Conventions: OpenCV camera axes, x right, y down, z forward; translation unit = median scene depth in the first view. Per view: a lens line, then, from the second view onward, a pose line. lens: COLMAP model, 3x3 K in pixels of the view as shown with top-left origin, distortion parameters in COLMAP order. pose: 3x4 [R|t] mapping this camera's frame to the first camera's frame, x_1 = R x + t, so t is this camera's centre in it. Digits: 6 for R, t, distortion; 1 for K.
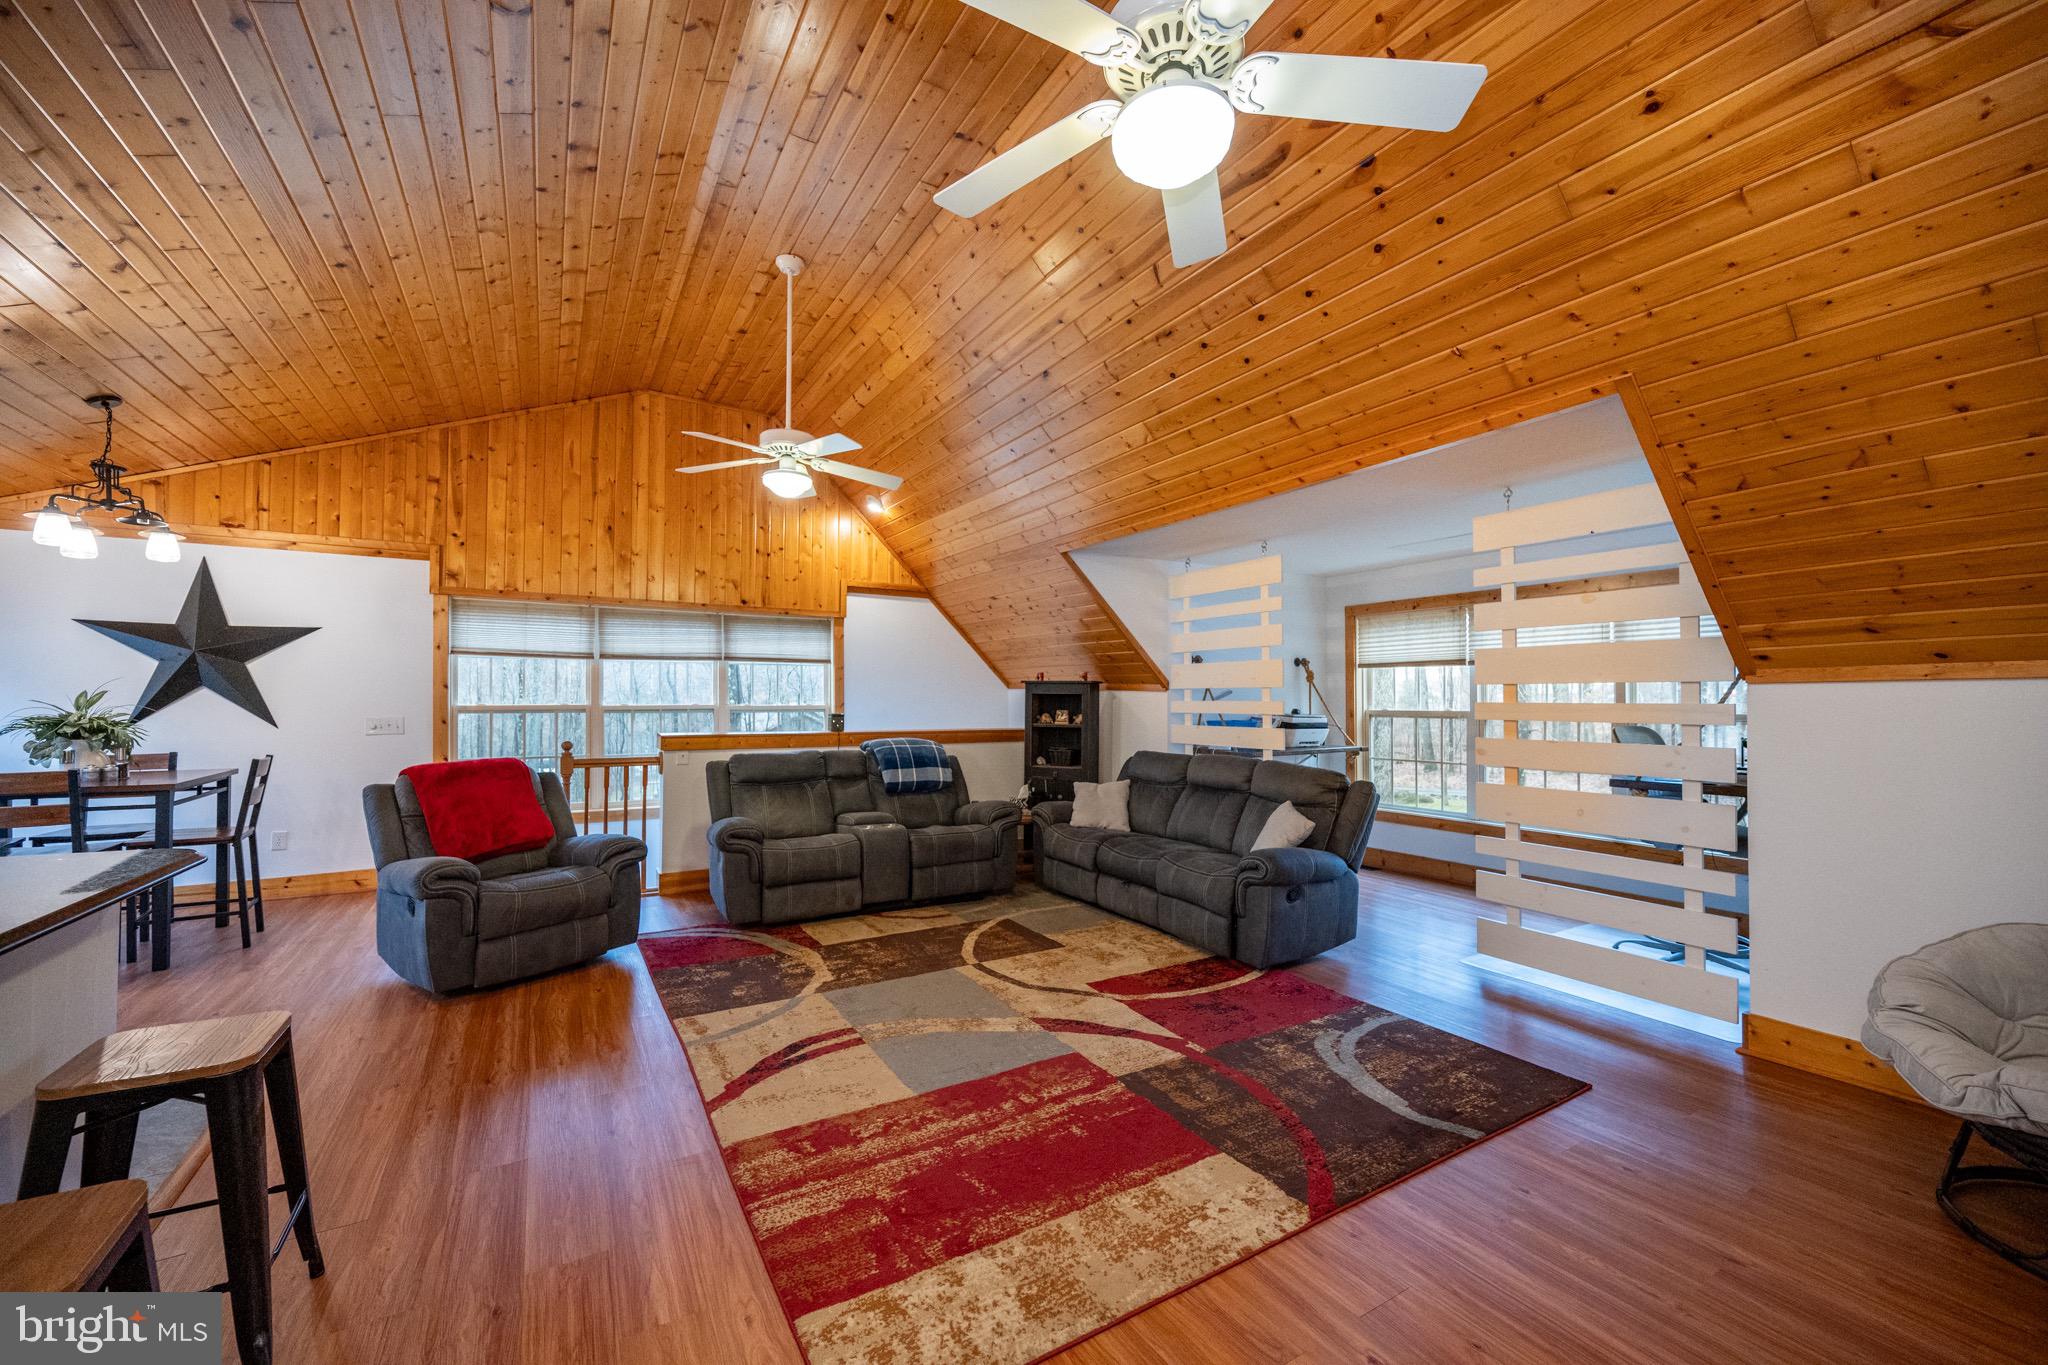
lens RADIAL K [[806.8, 0, 1050.5], [0, 806.8, 687.3], [0, 0, 1]] dist [-0.001017, -0.000130]
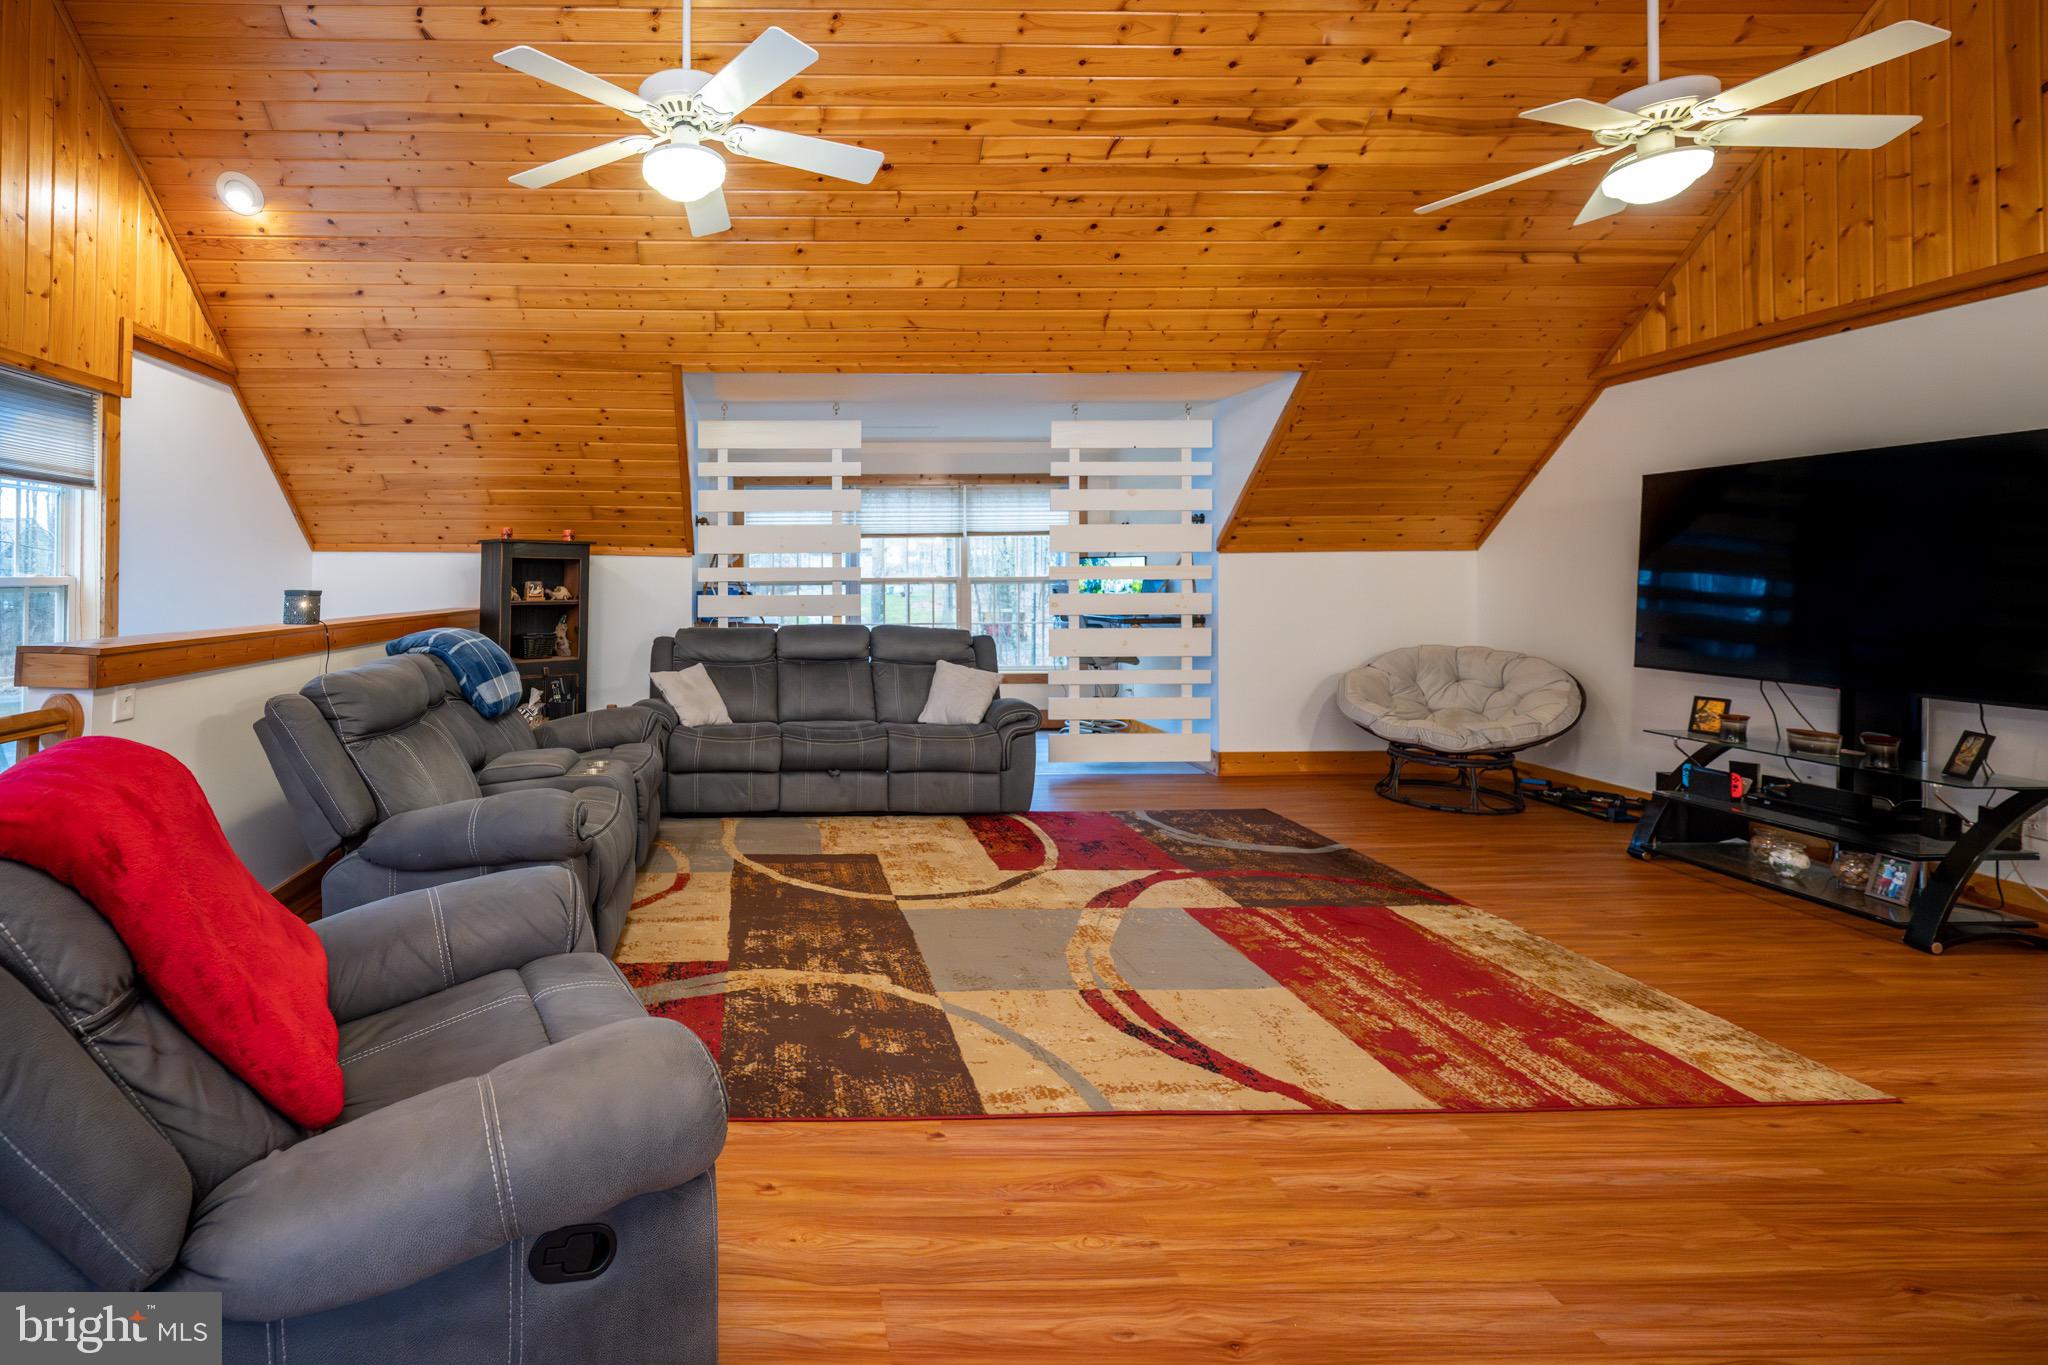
lens RADIAL K [[885.1, 0, 733.3], [0, 885.1, 575.3], [0, 0, 1]] dist [0.000704, 0.000799]
pose [[0.504758, -0.003099, 0.863255, -0.956666], [-0.010865, 0.999892, 0.009942, 0.021548], [-0.863192, -0.014397, 0.504670, 0.732460]]
